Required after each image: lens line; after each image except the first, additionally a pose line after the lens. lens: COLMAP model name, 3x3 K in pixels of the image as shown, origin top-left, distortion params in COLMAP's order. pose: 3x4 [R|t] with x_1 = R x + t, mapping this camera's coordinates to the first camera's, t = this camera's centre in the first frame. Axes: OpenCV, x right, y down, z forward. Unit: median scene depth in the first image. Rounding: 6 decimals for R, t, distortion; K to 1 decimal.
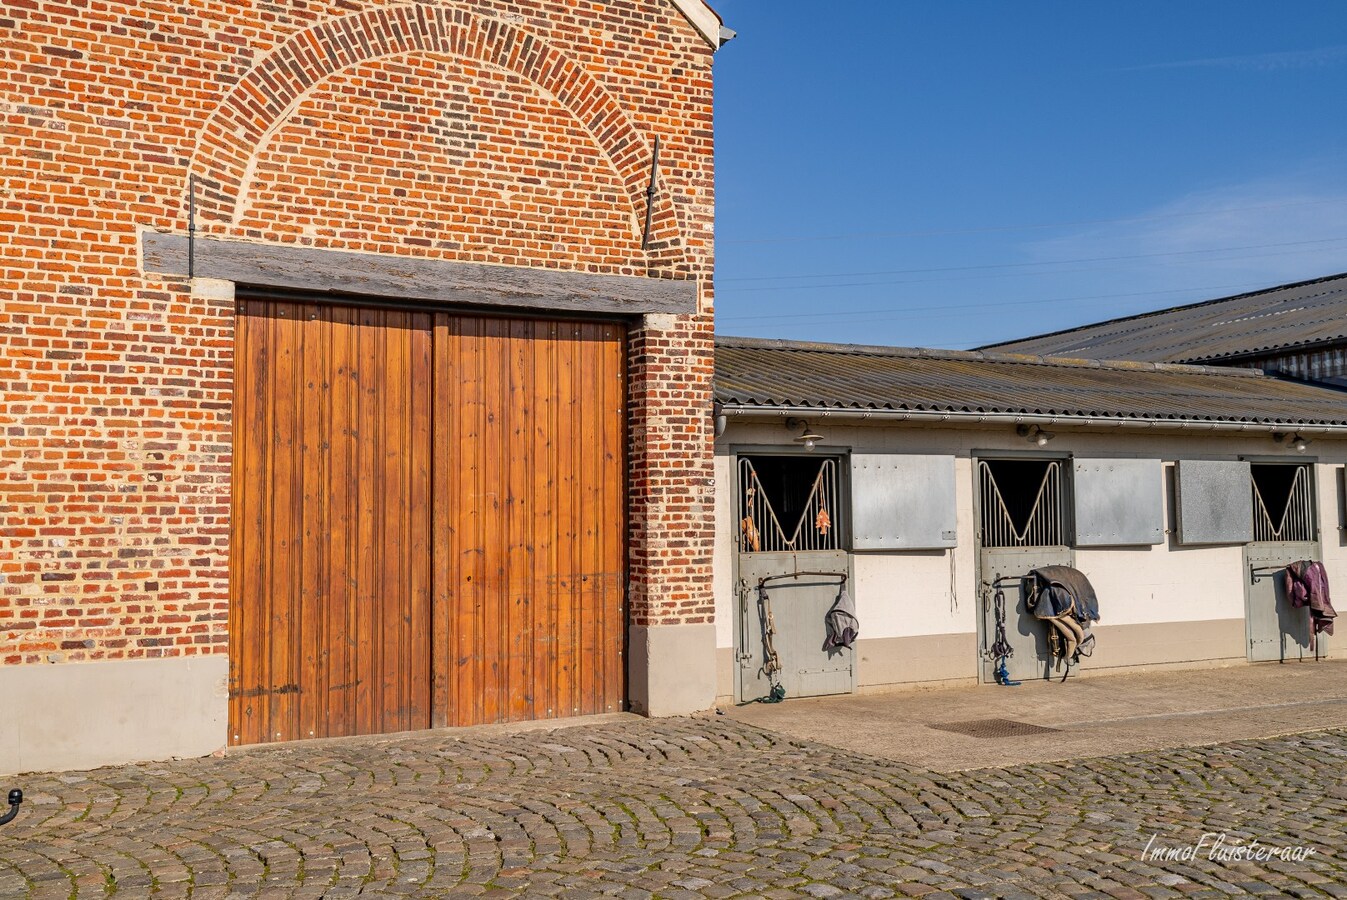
lens RADIAL K [[1317.8, 0, 673.5], [0, 1317.8, 450.0], [0, 0, 1]] dist [0.001983, -0.000887]
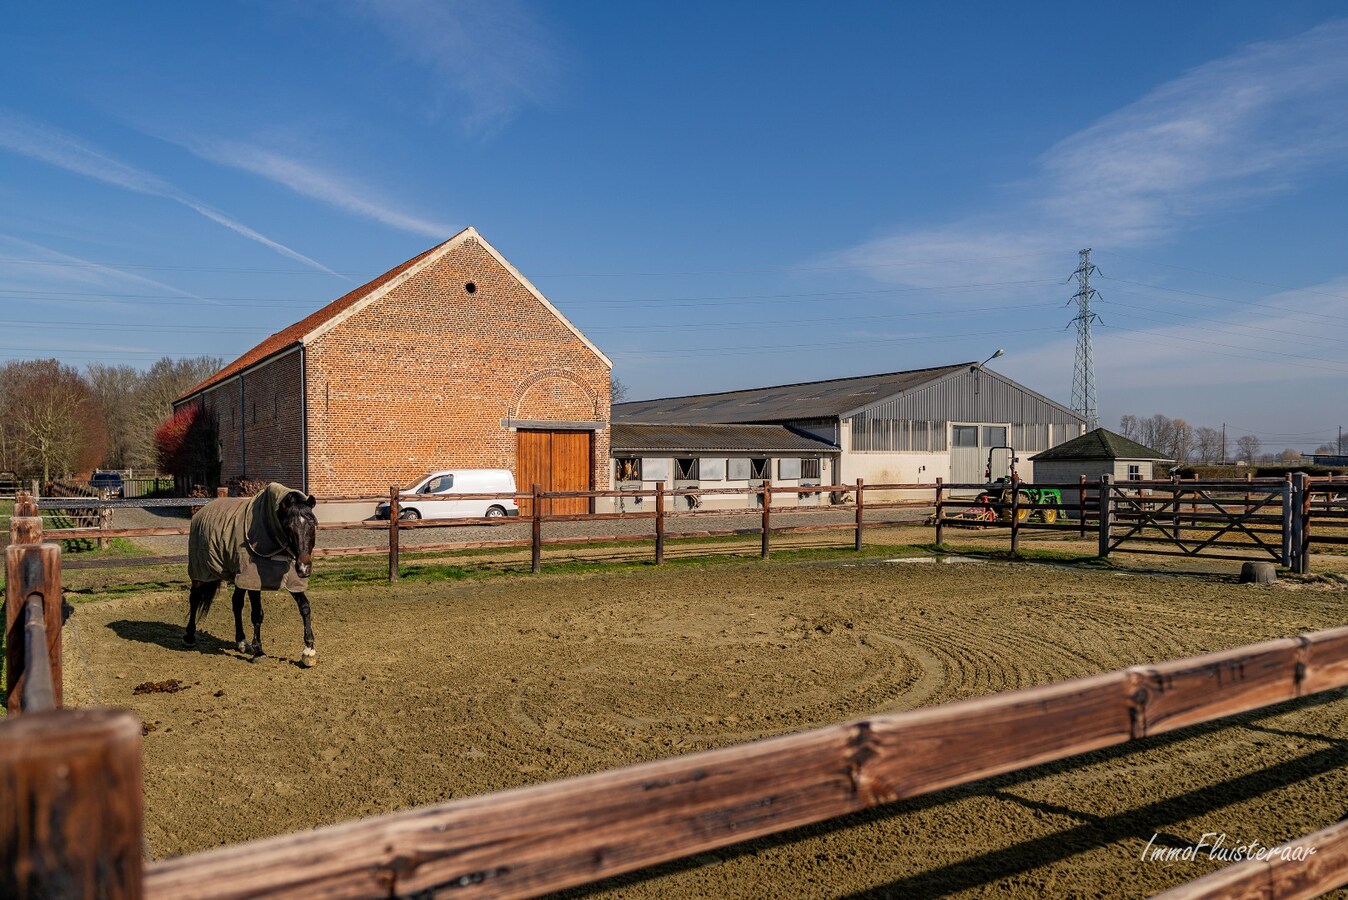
lens RADIAL K [[1039.4, 0, 674.0], [0, 1039.4, 450.0], [0, 0, 1]] dist [0.037437, -0.004953]
pose [[0.996650, 0.008019, 0.081393, -0.040872], [-0.011443, 0.999065, 0.041685, -0.180896], [-0.080982, -0.042477, 0.995810, -2.596669]]
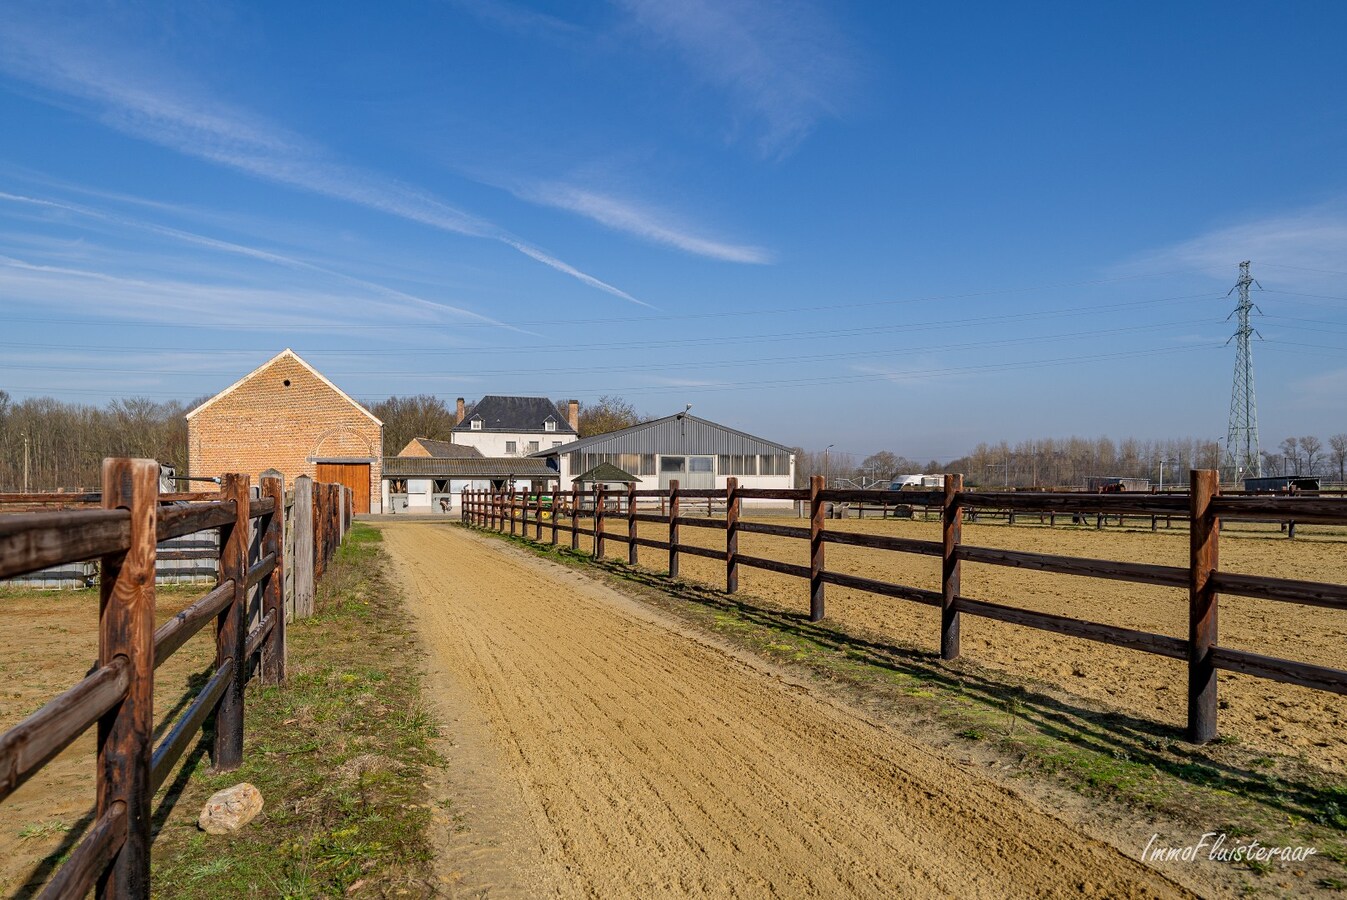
lens RADIAL K [[1053.7, 0, 670.2], [0, 1053.7, 498.5], [0, 0, 1]] dist [0.037593, -0.009686]
pose [[0.977727, 0.012743, -0.209495, 2.945659], [0.002191, 0.997481, 0.070898, -0.321625], [0.209871, -0.069778, 0.975236, -4.616645]]
